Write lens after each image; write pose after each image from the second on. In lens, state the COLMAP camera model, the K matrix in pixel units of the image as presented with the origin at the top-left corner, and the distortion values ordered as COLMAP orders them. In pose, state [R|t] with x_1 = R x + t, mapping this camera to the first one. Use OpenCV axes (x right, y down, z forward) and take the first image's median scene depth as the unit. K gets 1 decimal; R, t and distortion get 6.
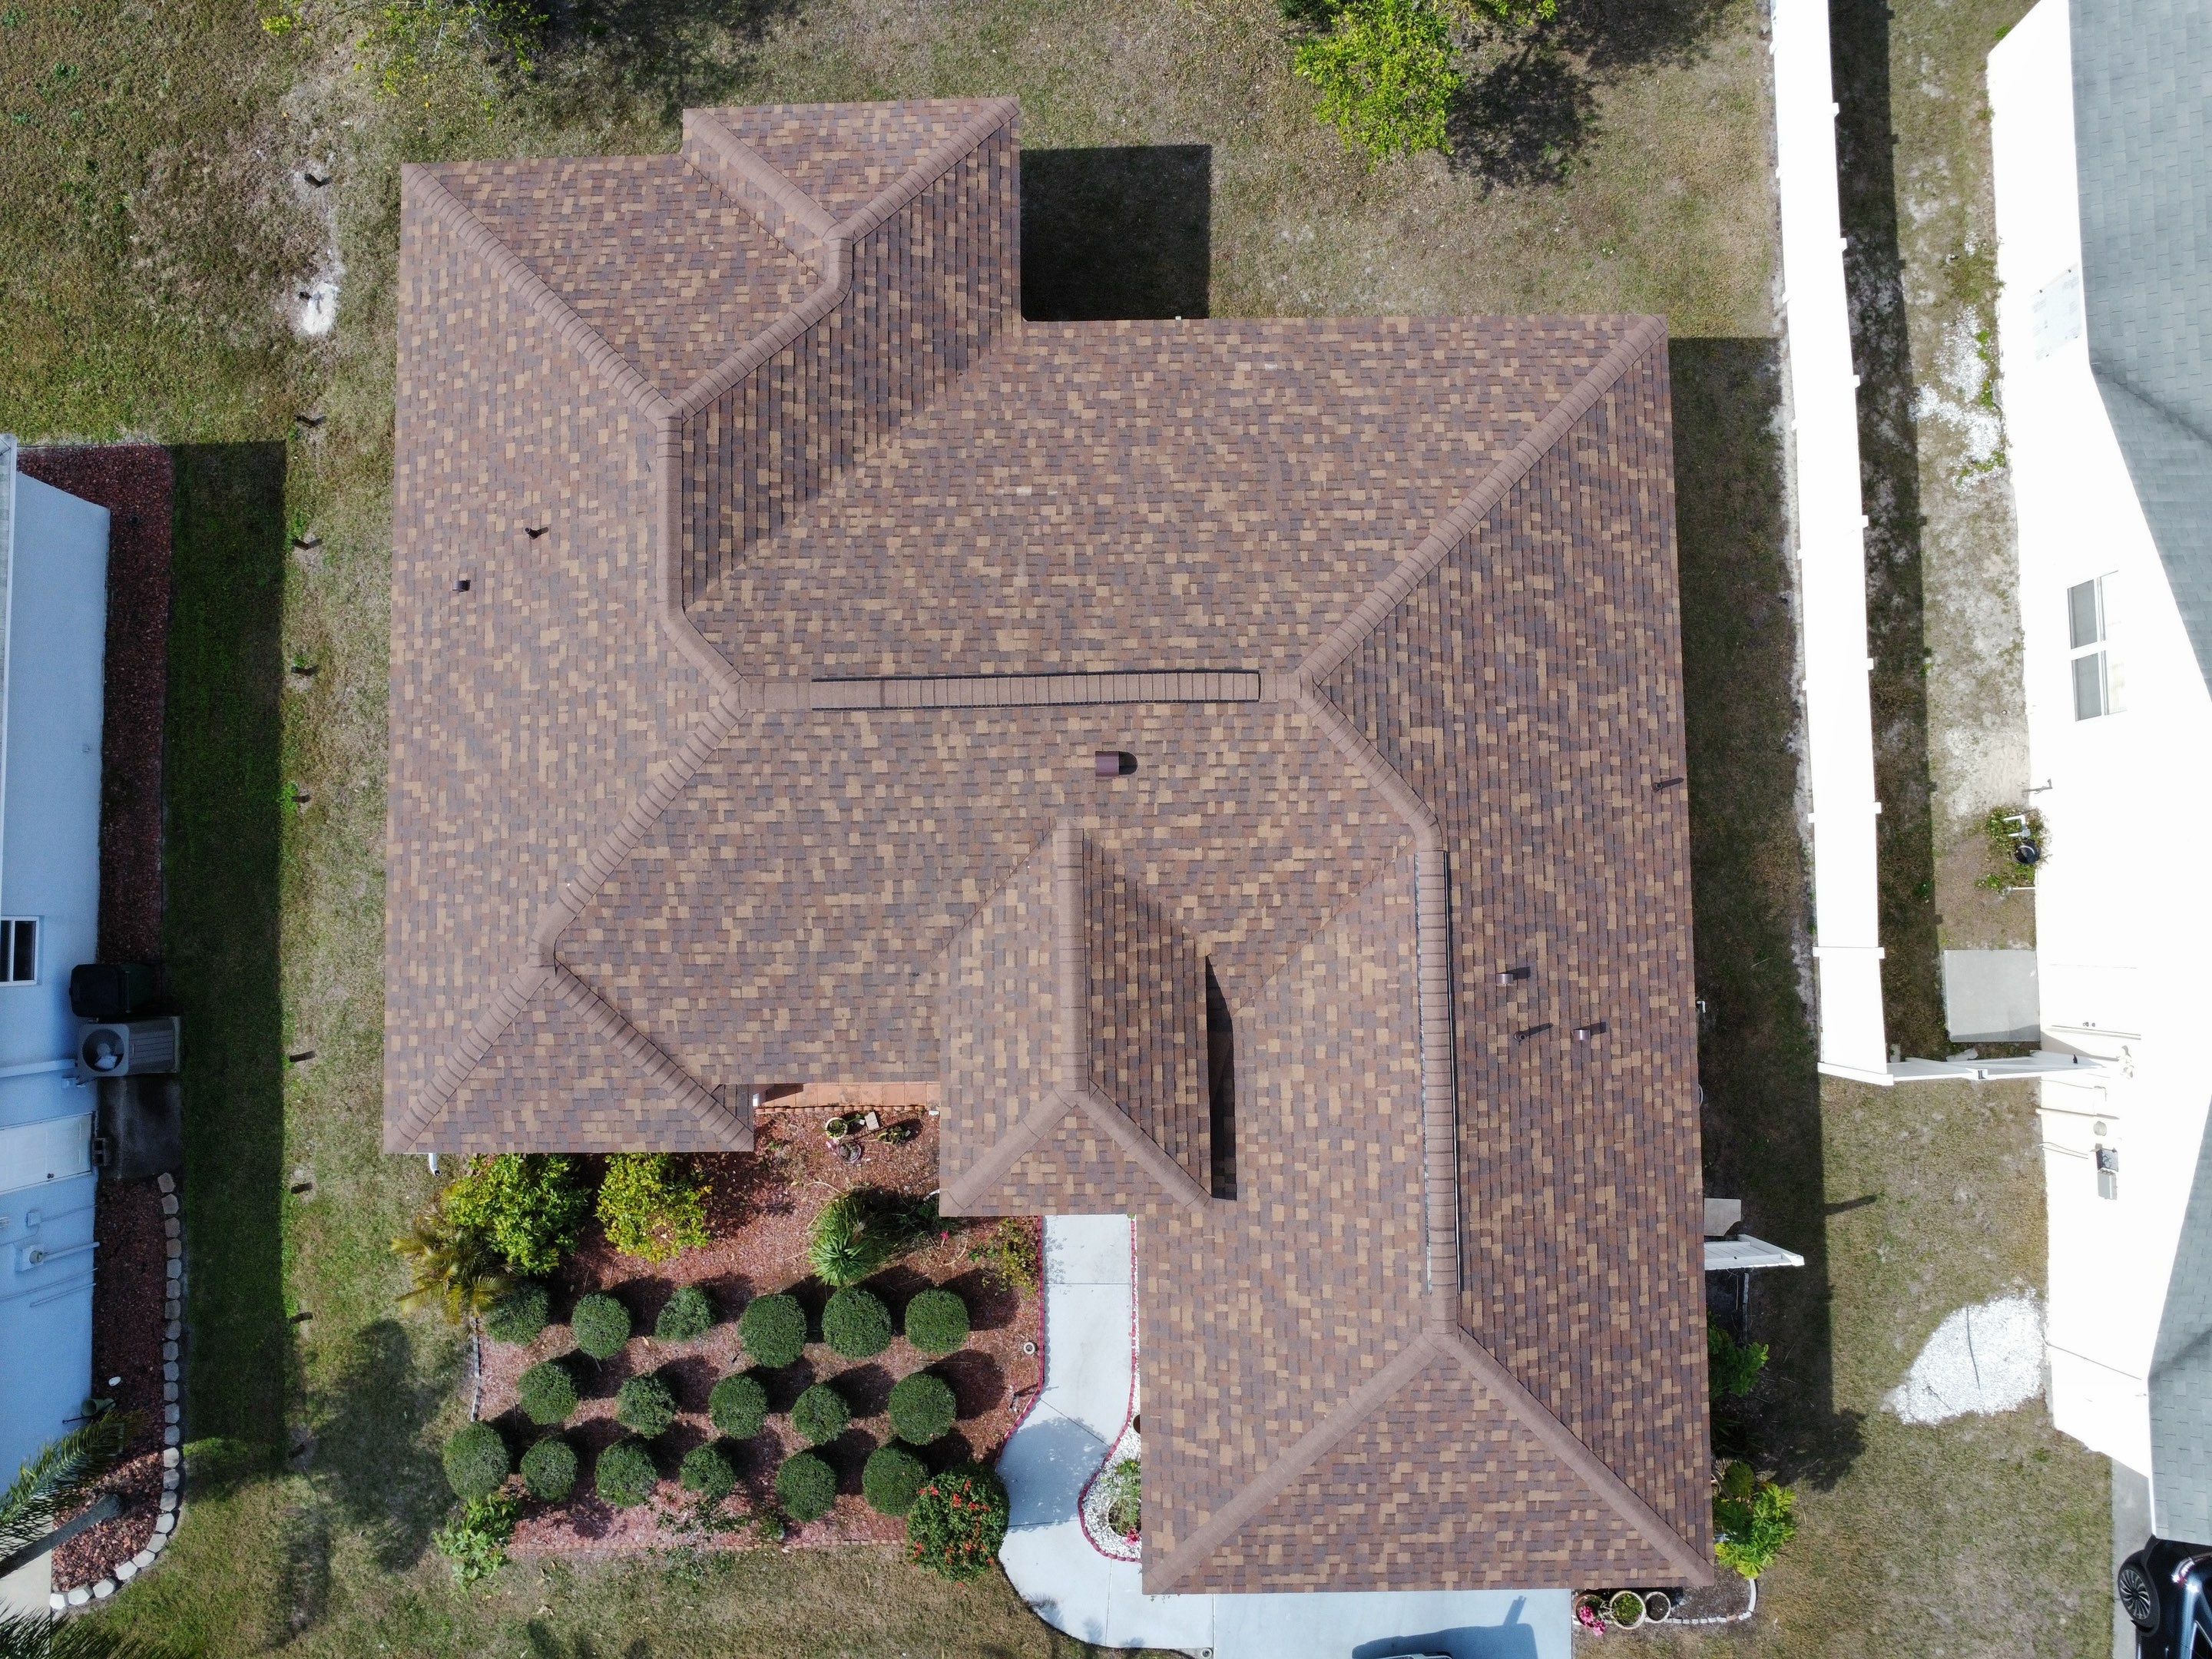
lens RADIAL K [[1601.8, 0, 1106.6], [0, 1601.8, 825.9], [0, 0, 1]] dist [-0.021789, -0.014190]
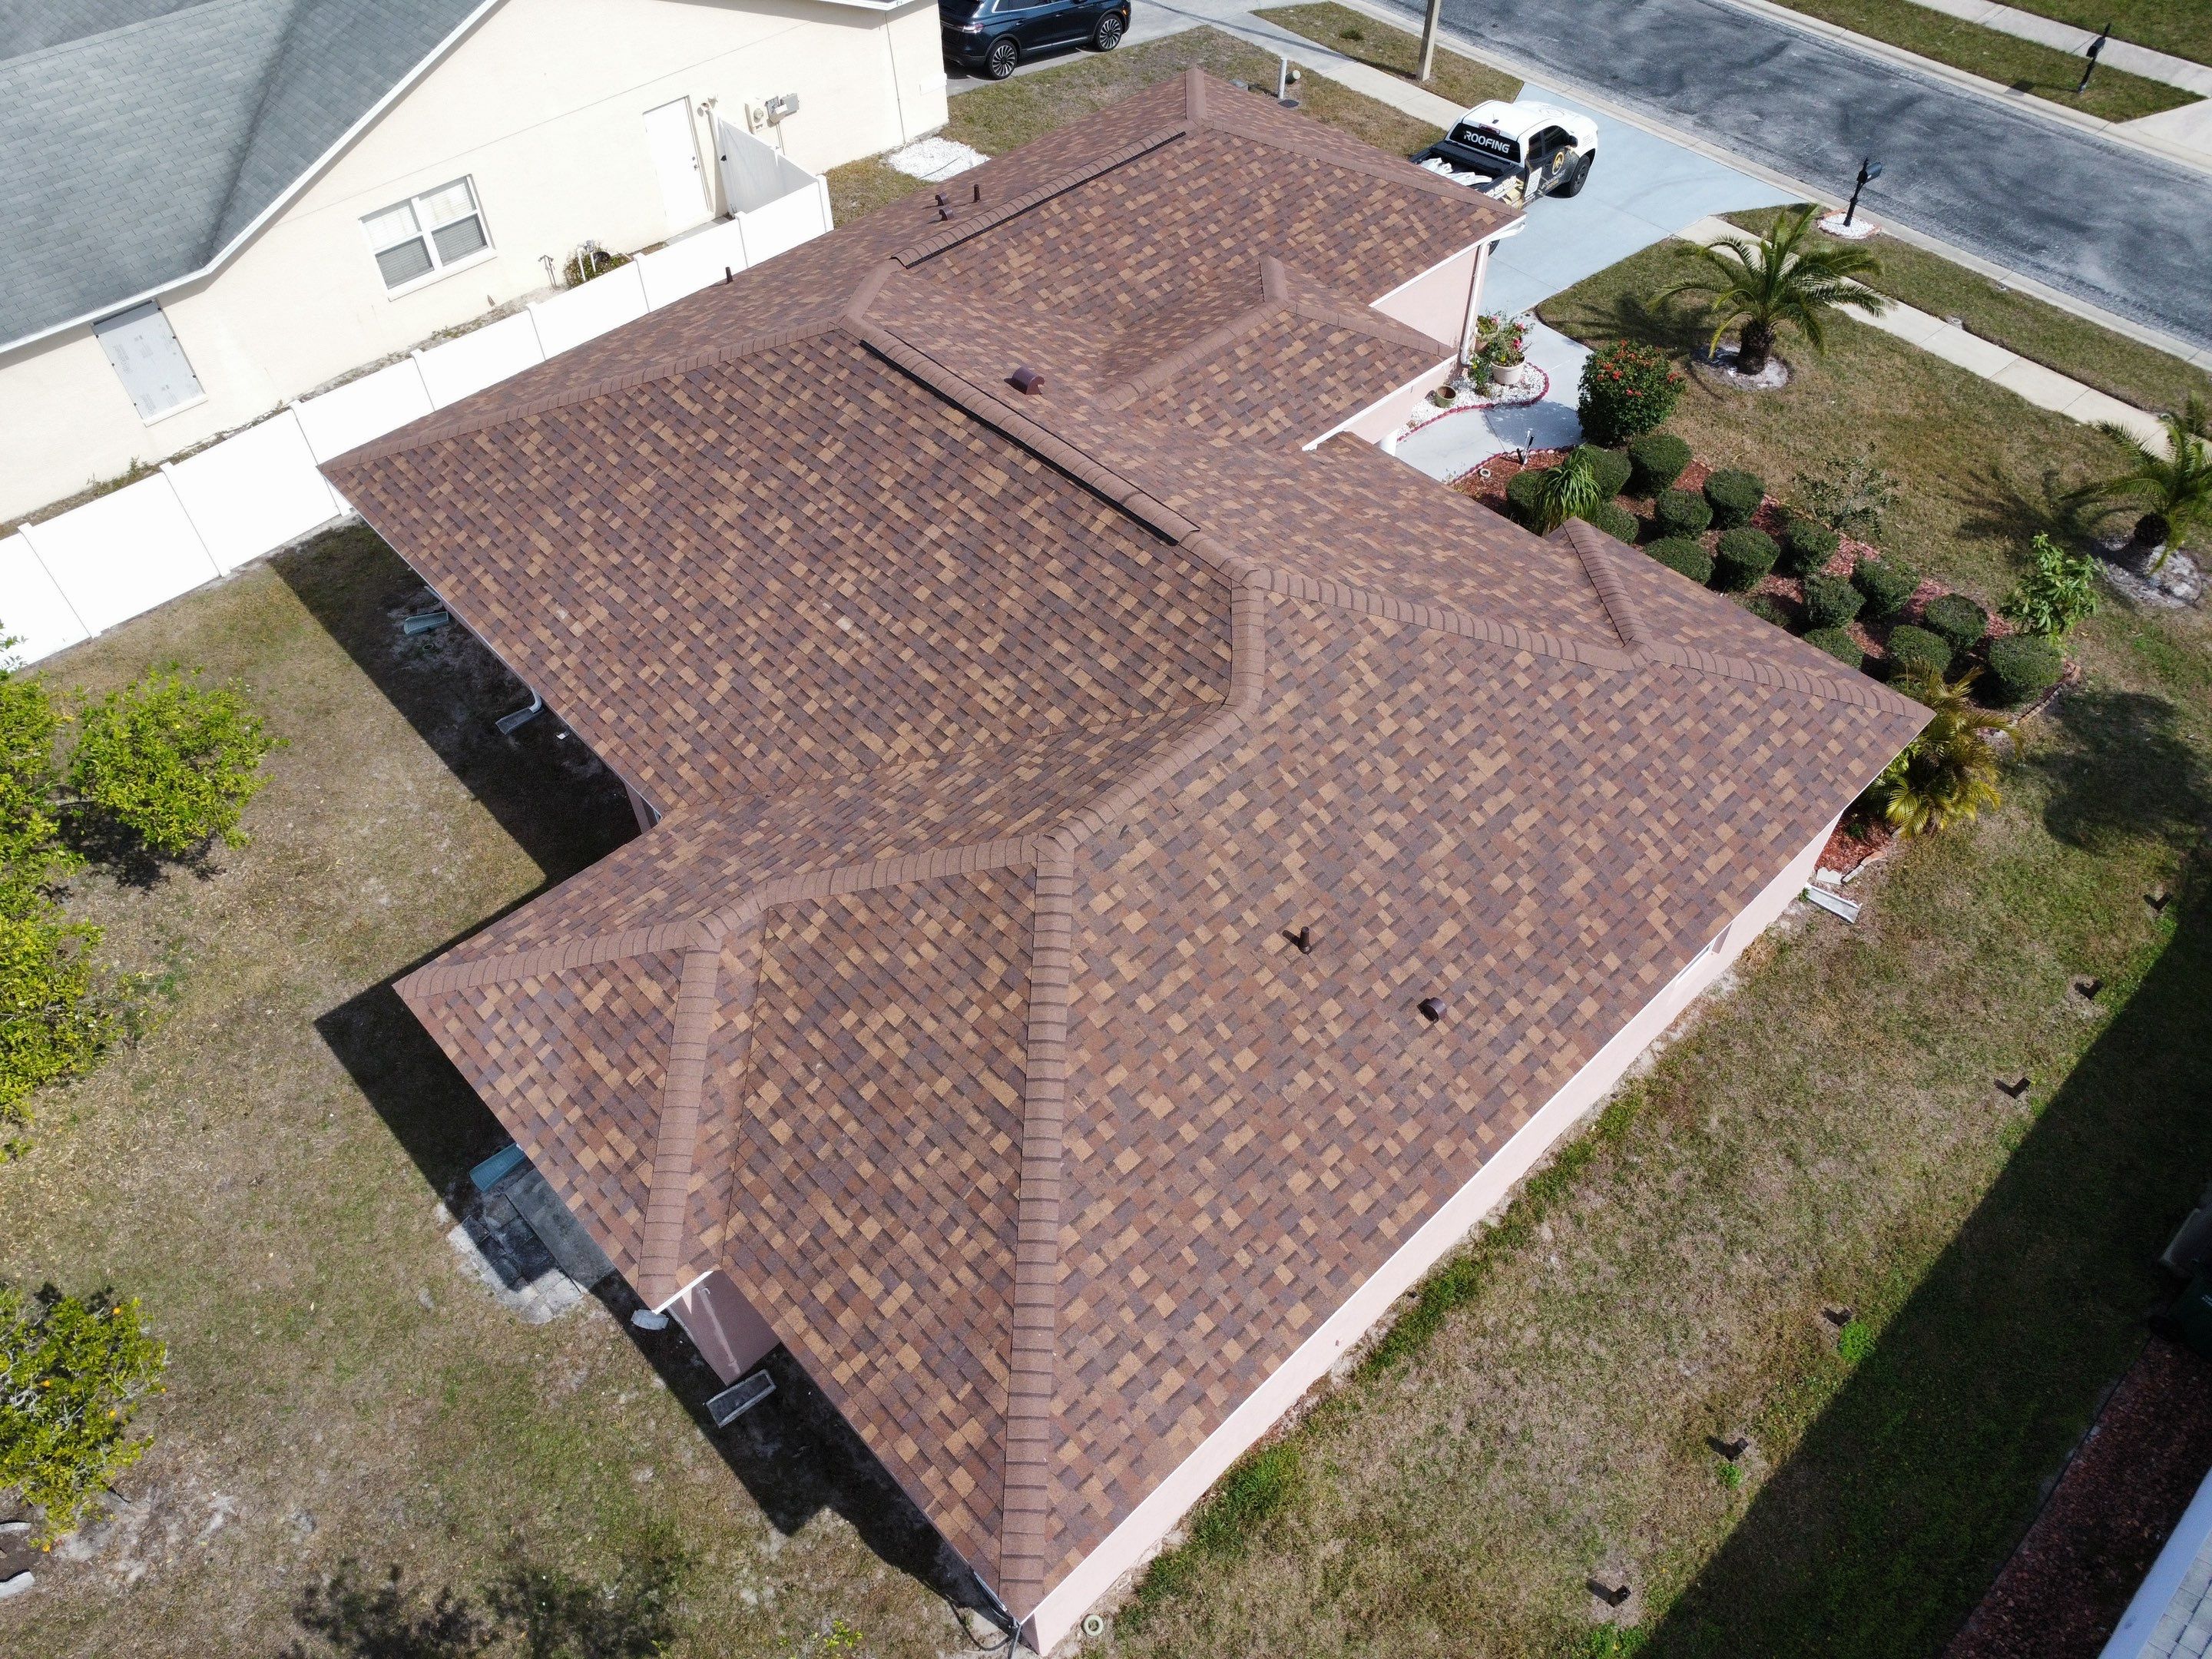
lens RADIAL K [[1601.8, 0, 1101.2], [0, 1601.8, 825.7], [0, 0, 1]] dist [-0.021789, -0.014190]
pose [[-0.671408, -0.539098, 0.508512, -0.627907], [0.740849, -0.470843, 0.479008, -0.560975], [-0.018803, 0.698341, 0.715518, 0.457386]]
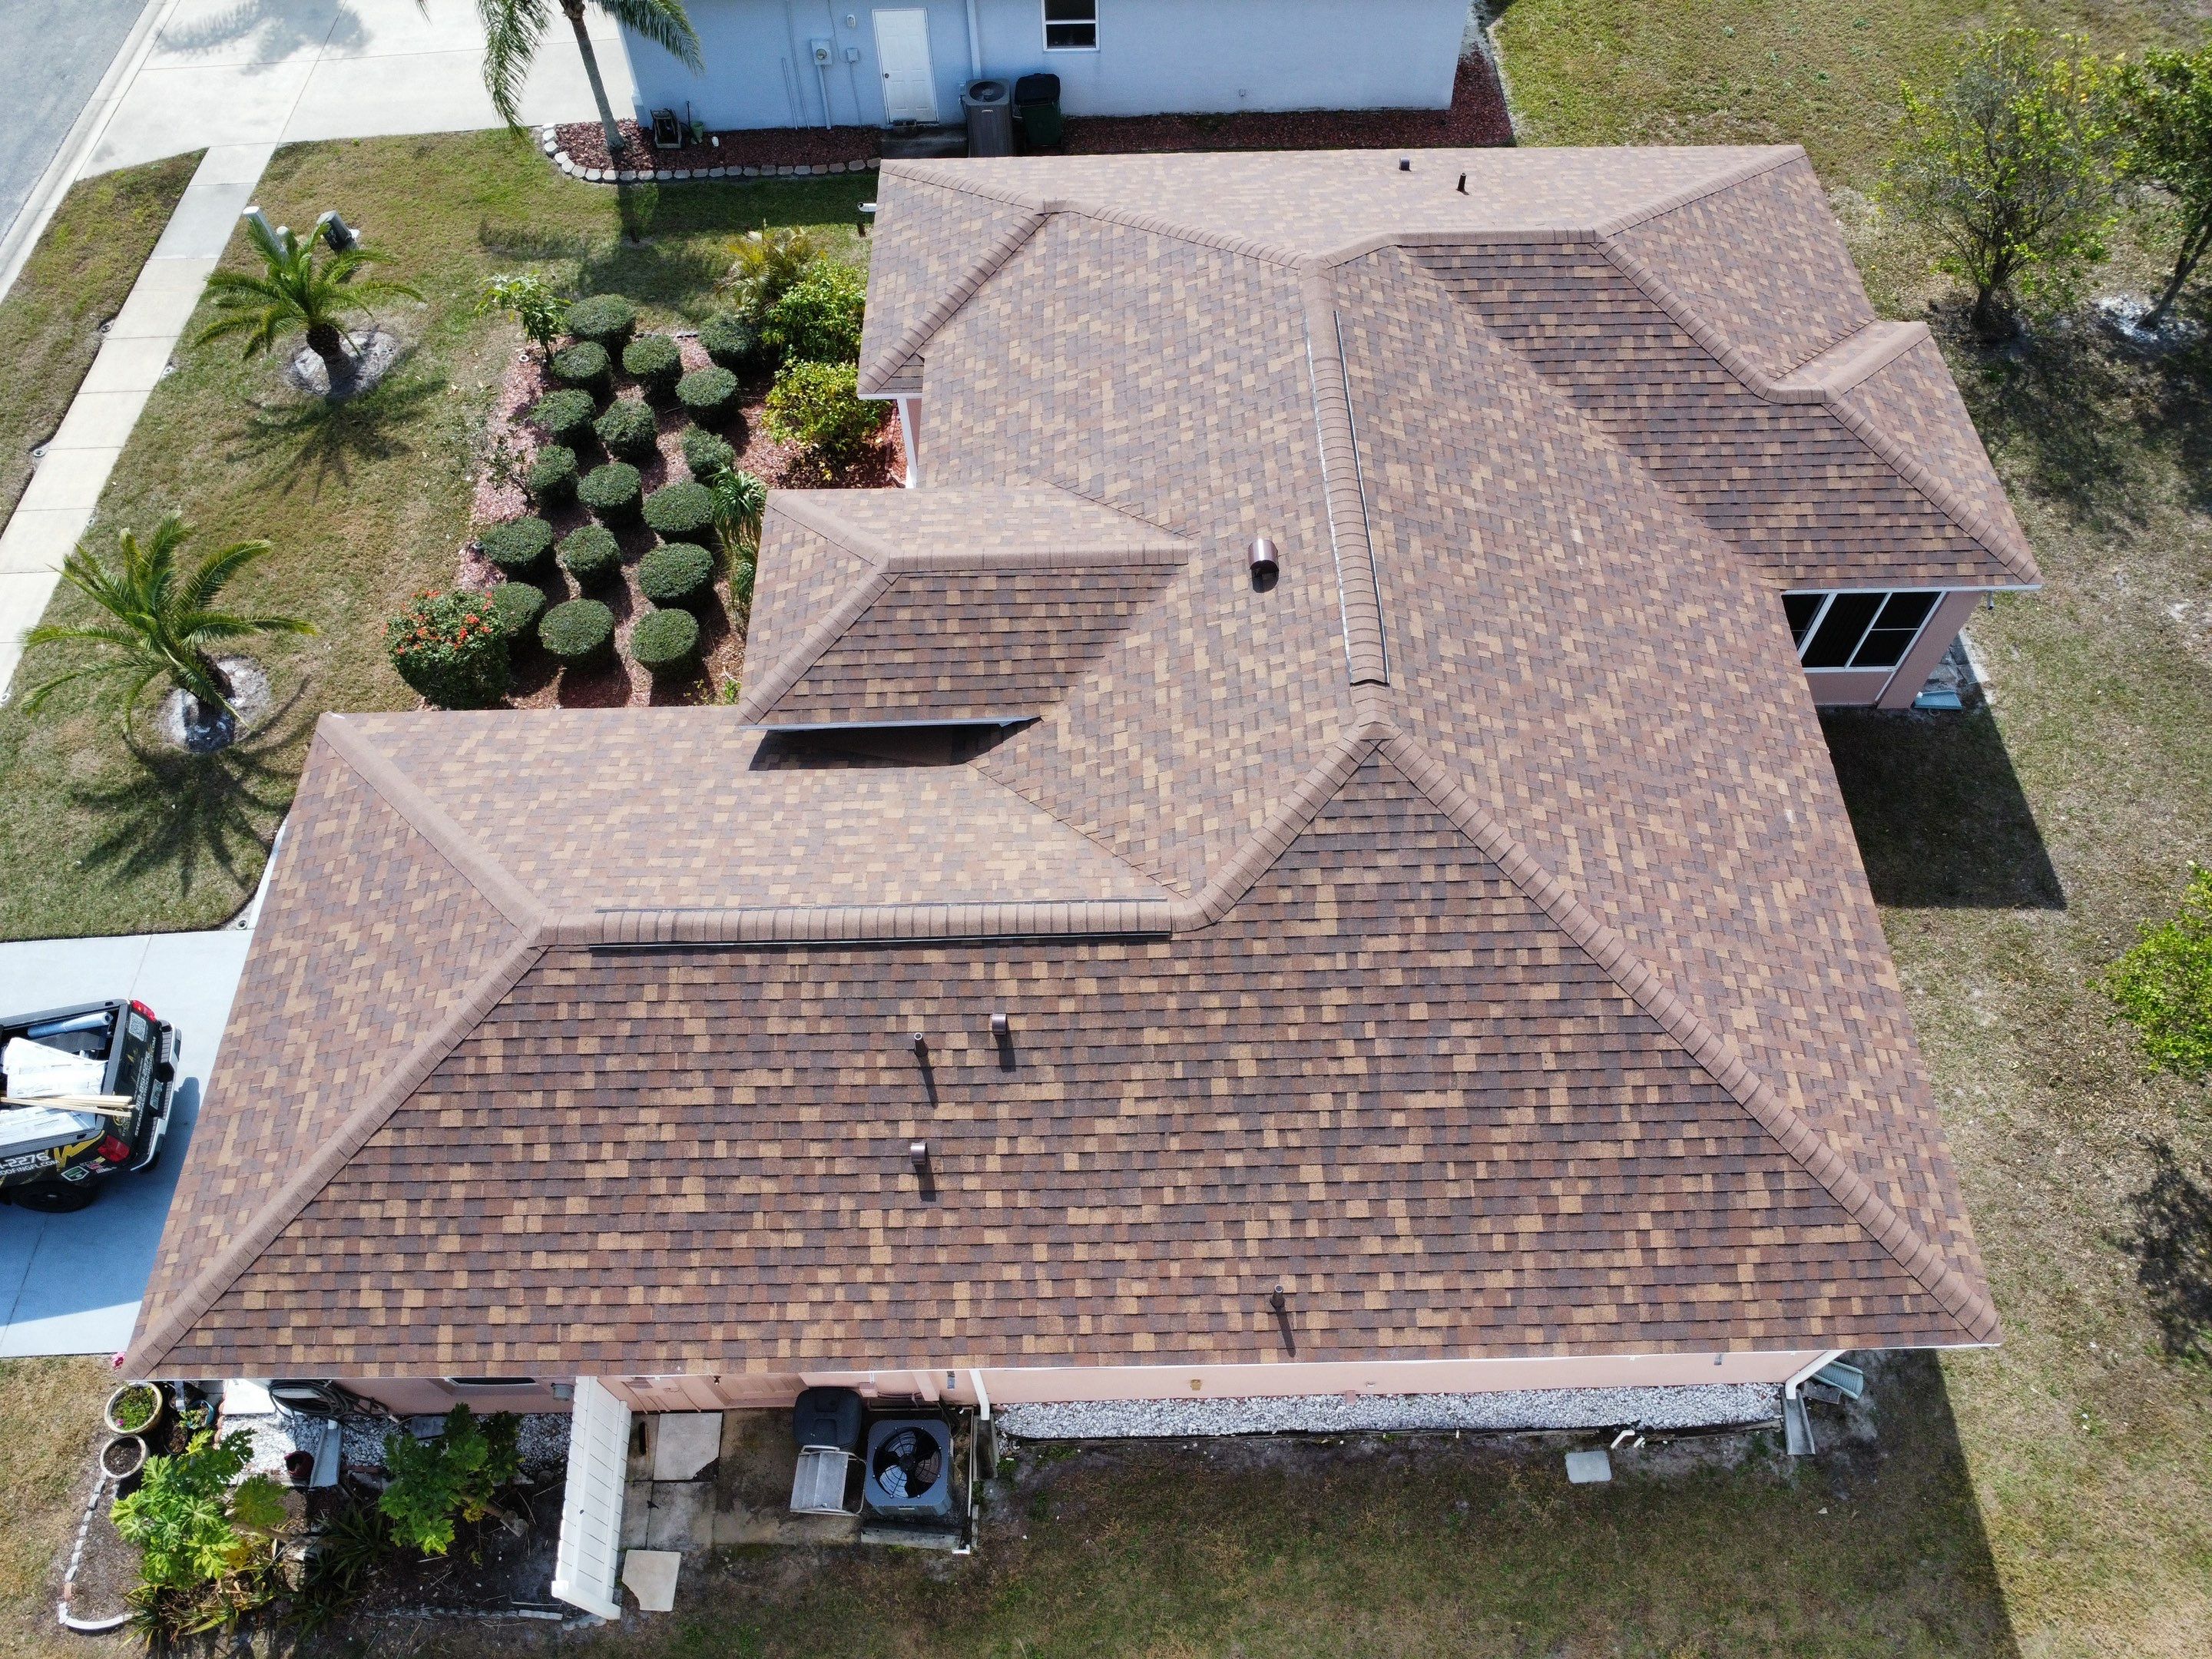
lens RADIAL K [[1601.8, 0, 1108.0], [0, 1601.8, 830.1], [0, 0, 1]] dist [-0.021789, -0.014190]
pose [[0.000623, 0.851412, -0.524497, 0.534504], [-0.996653, 0.043405, 0.069276, -0.008252], [0.081748, 0.522698, 0.848589, 0.321306]]
